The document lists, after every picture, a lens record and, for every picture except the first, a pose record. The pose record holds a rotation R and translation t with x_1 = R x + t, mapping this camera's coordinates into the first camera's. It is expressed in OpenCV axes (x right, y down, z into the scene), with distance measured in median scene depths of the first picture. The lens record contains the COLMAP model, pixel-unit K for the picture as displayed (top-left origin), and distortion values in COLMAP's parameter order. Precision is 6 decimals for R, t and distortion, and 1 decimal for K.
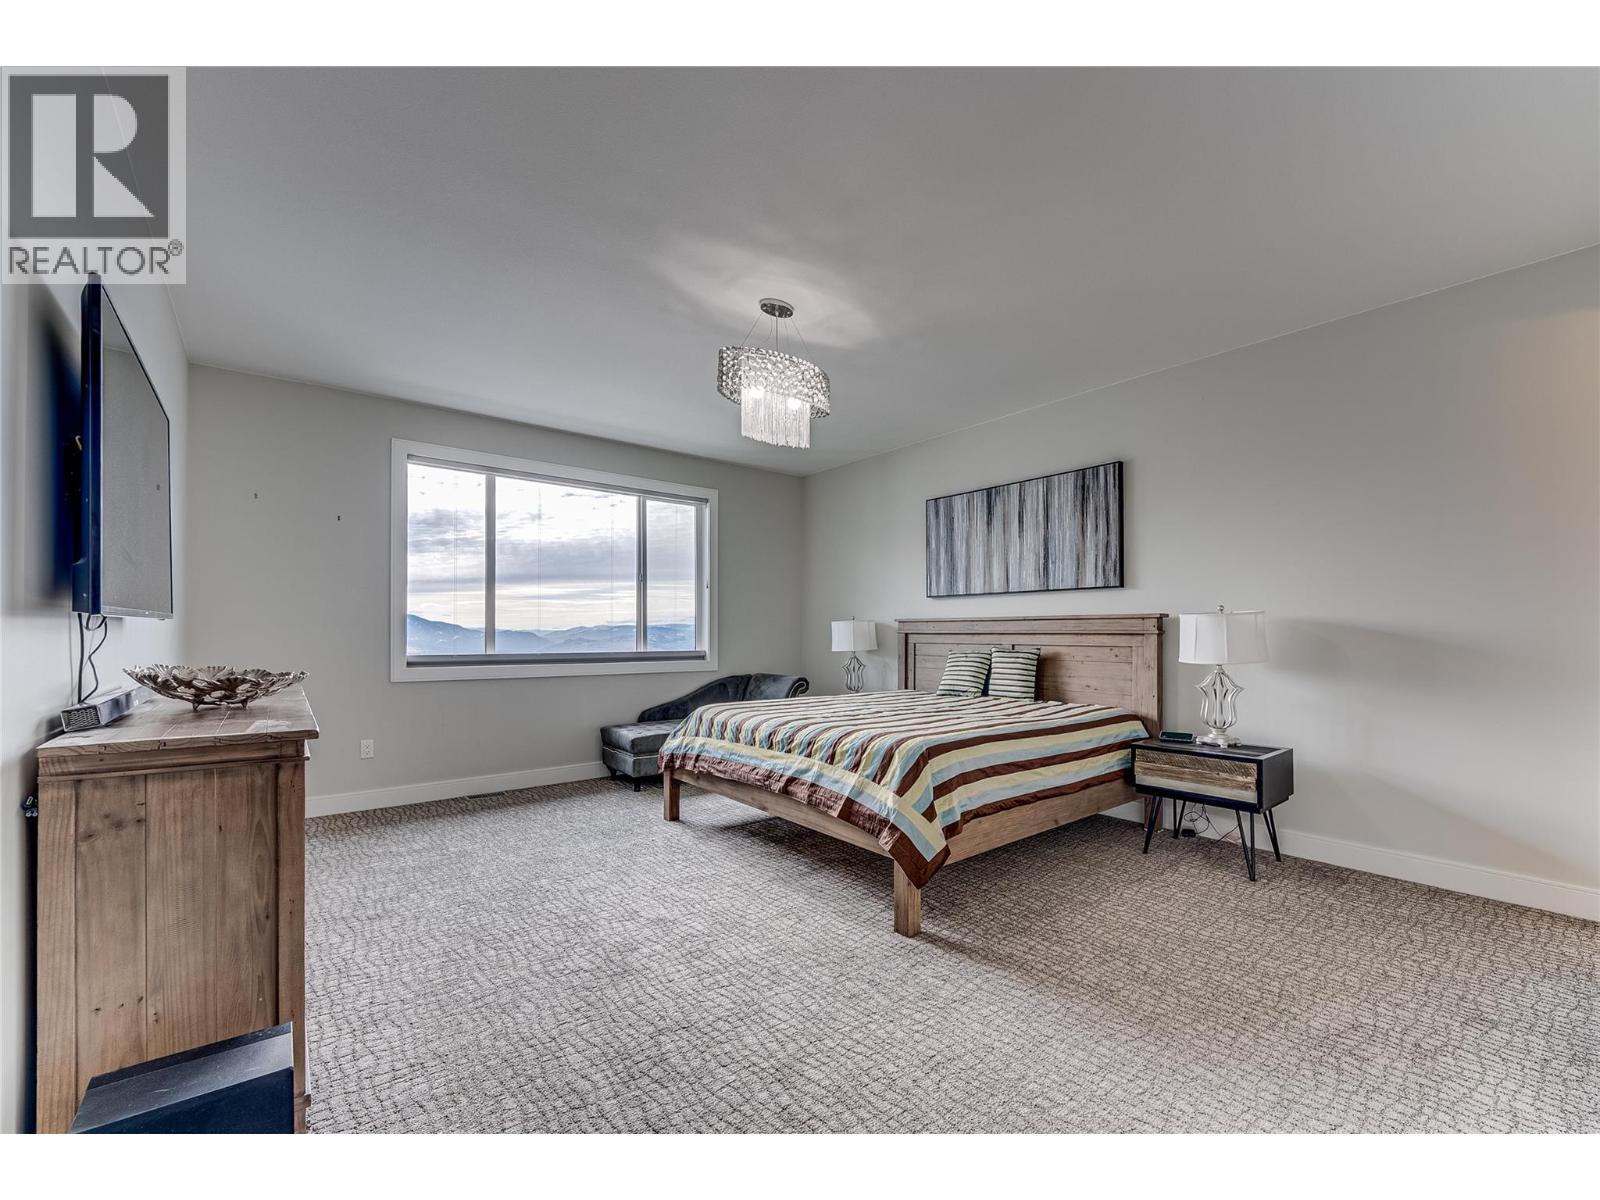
lens RADIAL K [[669.1, 0, 802.2], [0, 669.1, 631.9], [0, 0, 1]] dist [-0.000350, -0.000058]
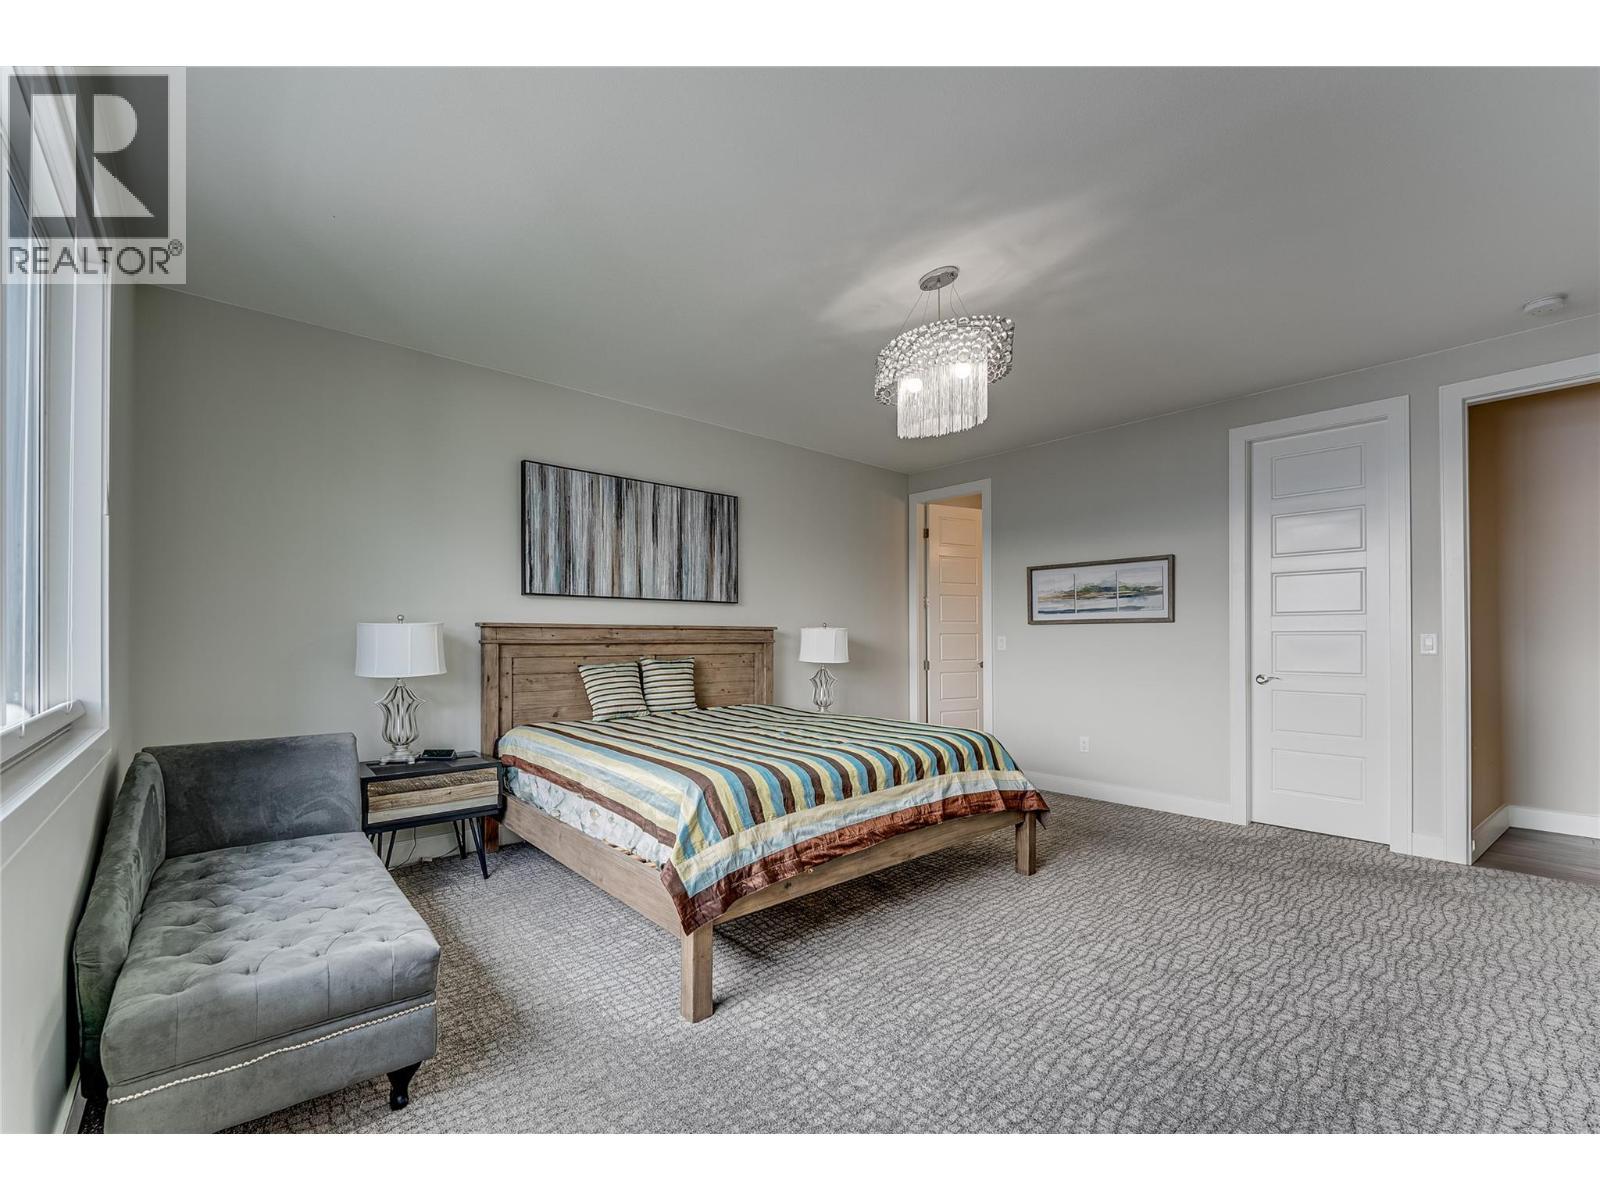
lens RADIAL K [[669.1, 0, 796.4], [0, 669.1, 635.6], [0, 0, 1]] dist [-0.000350, -0.000058]
pose [[-0.045898, 0.005775, 0.998929, -0.649258], [0.000542, 0.999983, -0.005756, -0.003057], [-0.998946, 0.000277, -0.045900, 0.871110]]
